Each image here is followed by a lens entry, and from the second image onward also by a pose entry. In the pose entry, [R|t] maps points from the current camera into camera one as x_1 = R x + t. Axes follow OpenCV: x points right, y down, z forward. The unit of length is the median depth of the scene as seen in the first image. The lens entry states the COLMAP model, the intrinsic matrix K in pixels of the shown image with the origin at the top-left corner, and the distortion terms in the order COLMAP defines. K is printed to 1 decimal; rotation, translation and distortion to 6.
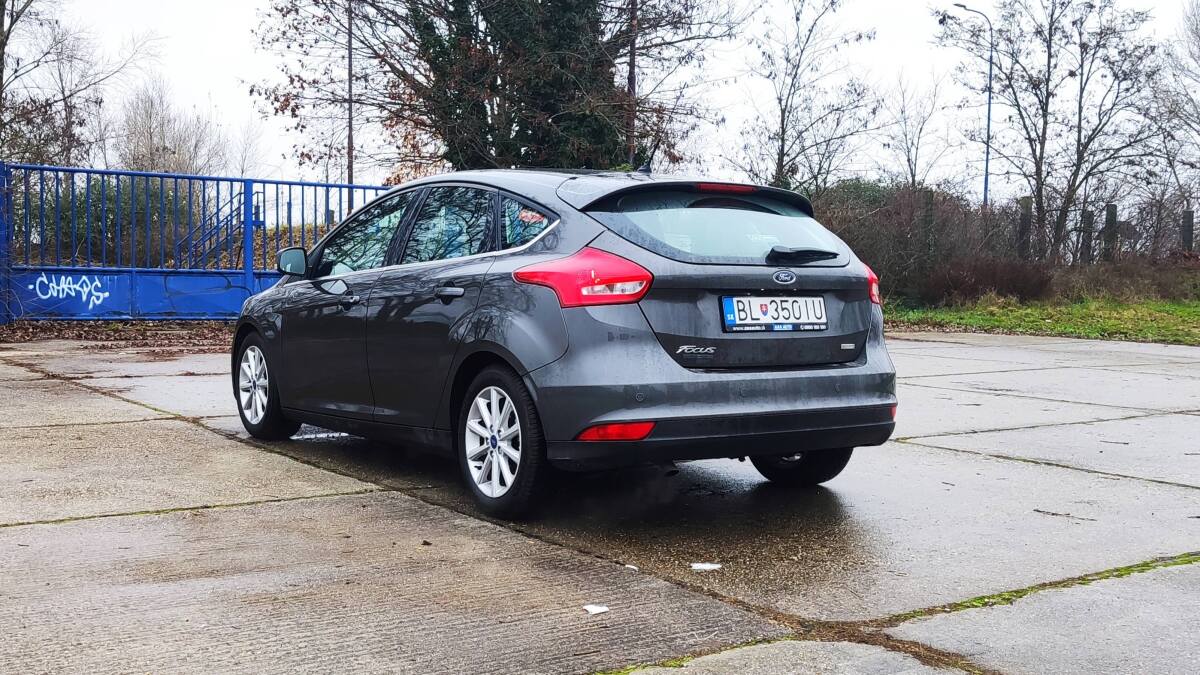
lens RADIAL K [[1319.7, 0, 542.8], [0, 1319.7, 339.6], [0, 0, 1]] dist [0.119200, -0.294620]
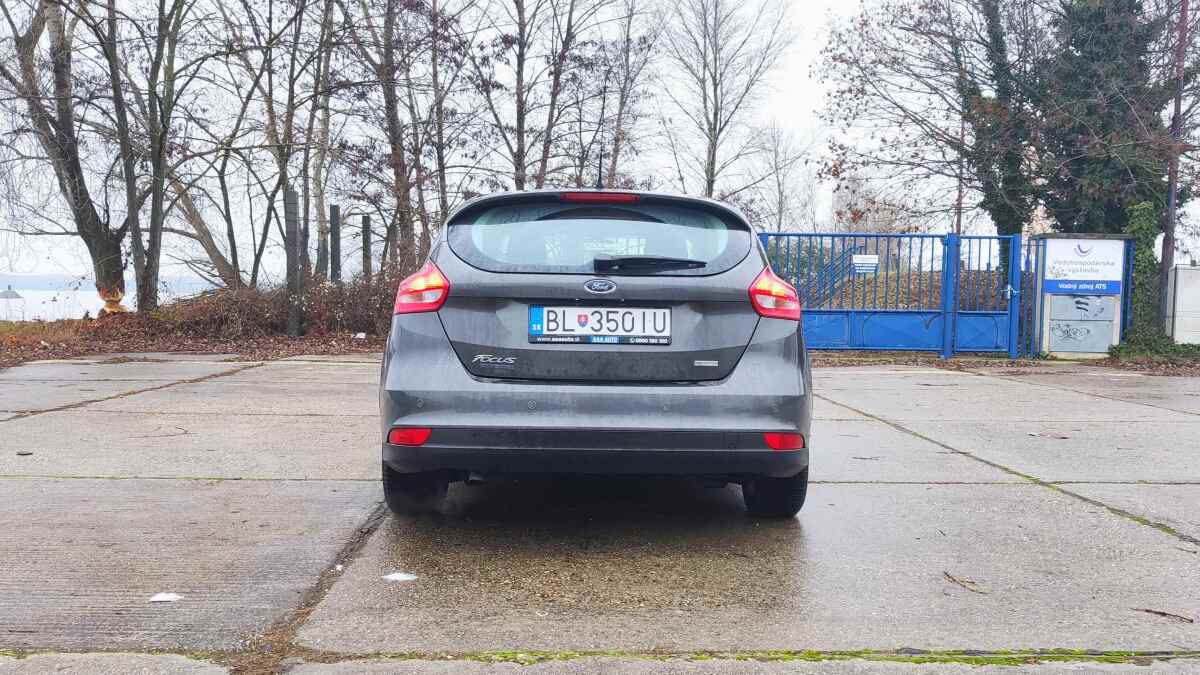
lens RADIAL K [[1054.1, 0, 565.6], [0, 1054.1, 343.5], [0, 0, 1]] dist [0.066162, -0.125213]
pose [[0.838810, 0.019005, -0.544093, 0.574958], [-0.032629, 0.999349, -0.015397, 0.006095], [0.543446, 0.030668, 0.838884, 0.358381]]
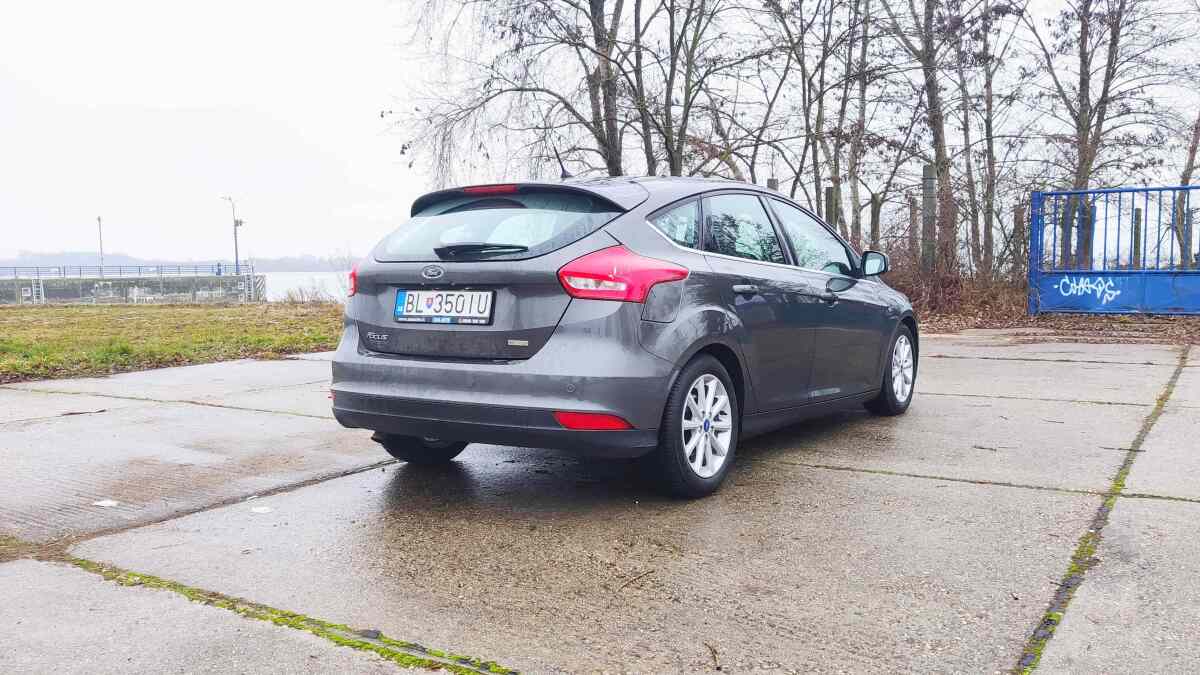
lens RADIAL K [[924.2, 0, 600.0], [0, 924.2, 337.5], [0, 0, 1]] dist [0.008667, -0.001016]
pose [[0.403879, 0.046684, -0.913620, 0.912826], [-0.033899, 0.998775, 0.036050, -0.026365], [0.914184, 0.016411, 0.404967, 0.829700]]
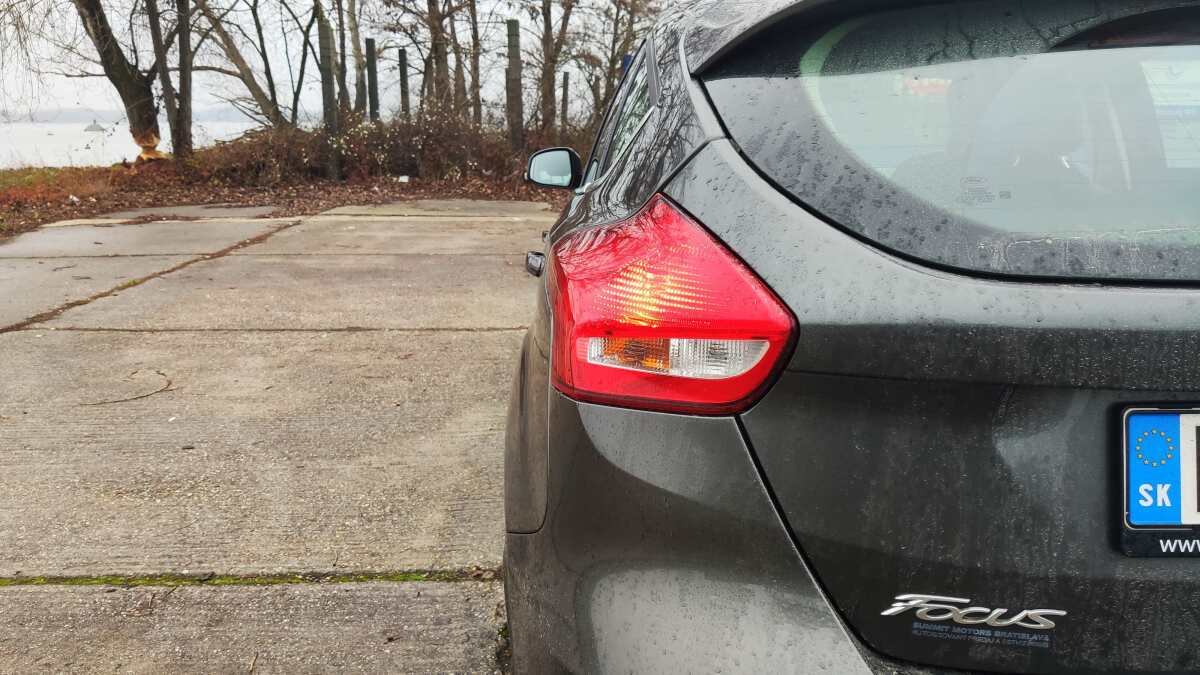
lens RADIAL K [[1054.1, 0, 565.6], [0, 1054.1, 343.5], [0, 0, 1]] dist [0.066162, -0.125213]
pose [[0.816152, 0.089342, -0.570888, 0.160991], [-0.010005, 0.990012, 0.140630, -0.070904], [0.577750, -0.109063, 0.808894, 0.771906]]
